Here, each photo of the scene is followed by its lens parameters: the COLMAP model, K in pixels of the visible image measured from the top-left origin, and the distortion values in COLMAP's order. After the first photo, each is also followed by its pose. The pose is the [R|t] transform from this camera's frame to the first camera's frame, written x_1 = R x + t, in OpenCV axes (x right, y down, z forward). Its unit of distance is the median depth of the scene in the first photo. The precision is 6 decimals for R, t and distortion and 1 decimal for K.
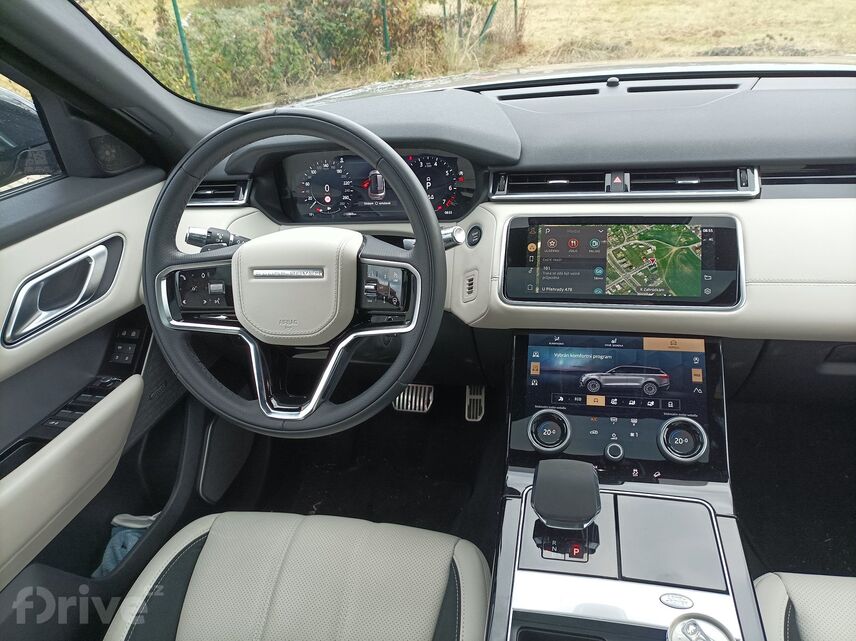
lens RADIAL K [[635.6, 0, 422.8], [0, 635.6, 322.3], [0, 0, 1]] dist [0.022624, -0.011205]
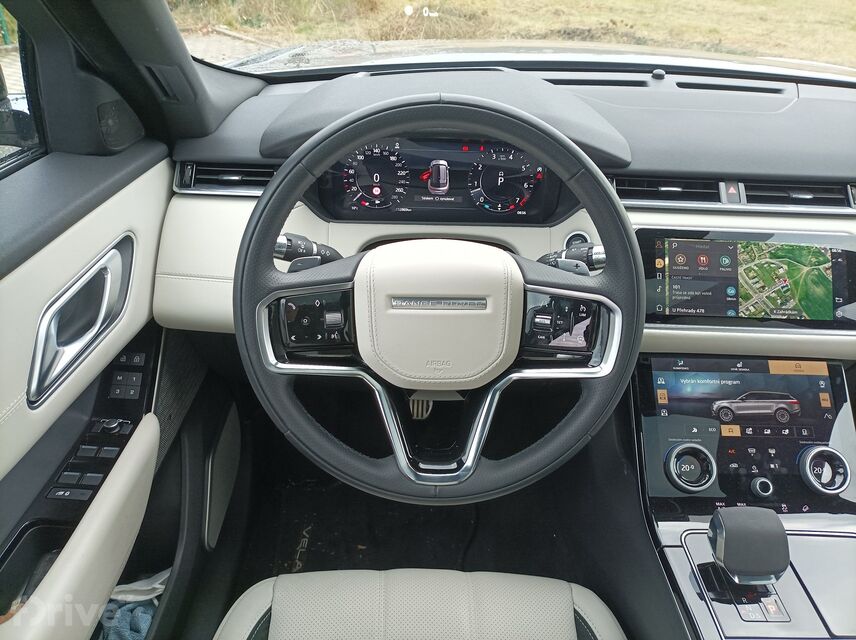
lens RADIAL K [[635.6, 0, 425.6], [0, 635.6, 320.6], [0, 0, 1]] dist [0.022624, -0.011205]
pose [[0.966246, -0.016148, 0.257114, -0.384533], [0.001234, 0.998312, 0.058060, -0.089770], [-0.257618, -0.055783, 0.964635, 0.206119]]
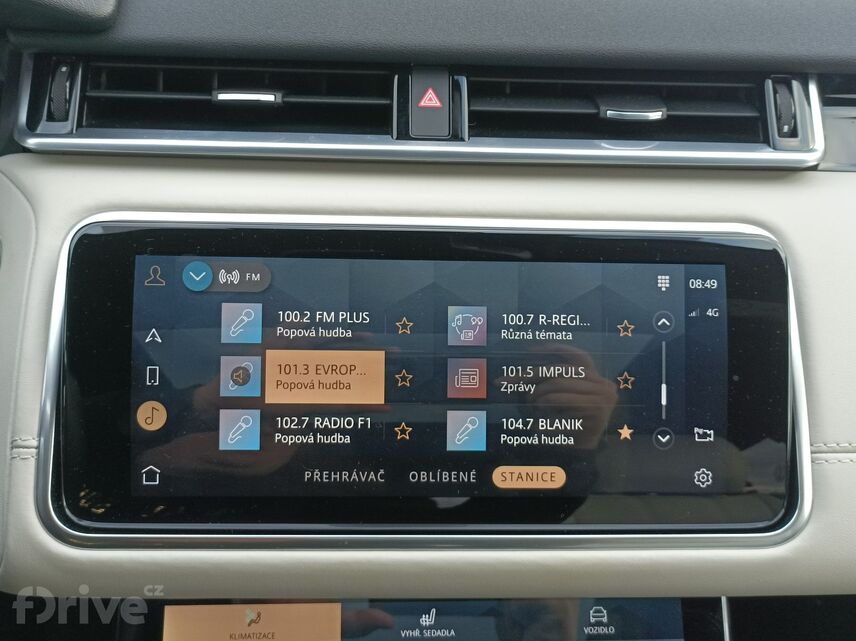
lens RADIAL K [[635.6, 0, 429.5], [0, 635.6, 320.5], [0, 0, 1]] dist [0.022624, -0.011205]
pose [[0.962643, -0.060830, 0.263852, 0.219922], [0.017823, 0.986560, 0.162422, -0.170436], [-0.270187, -0.151652, 0.950790, 0.699069]]
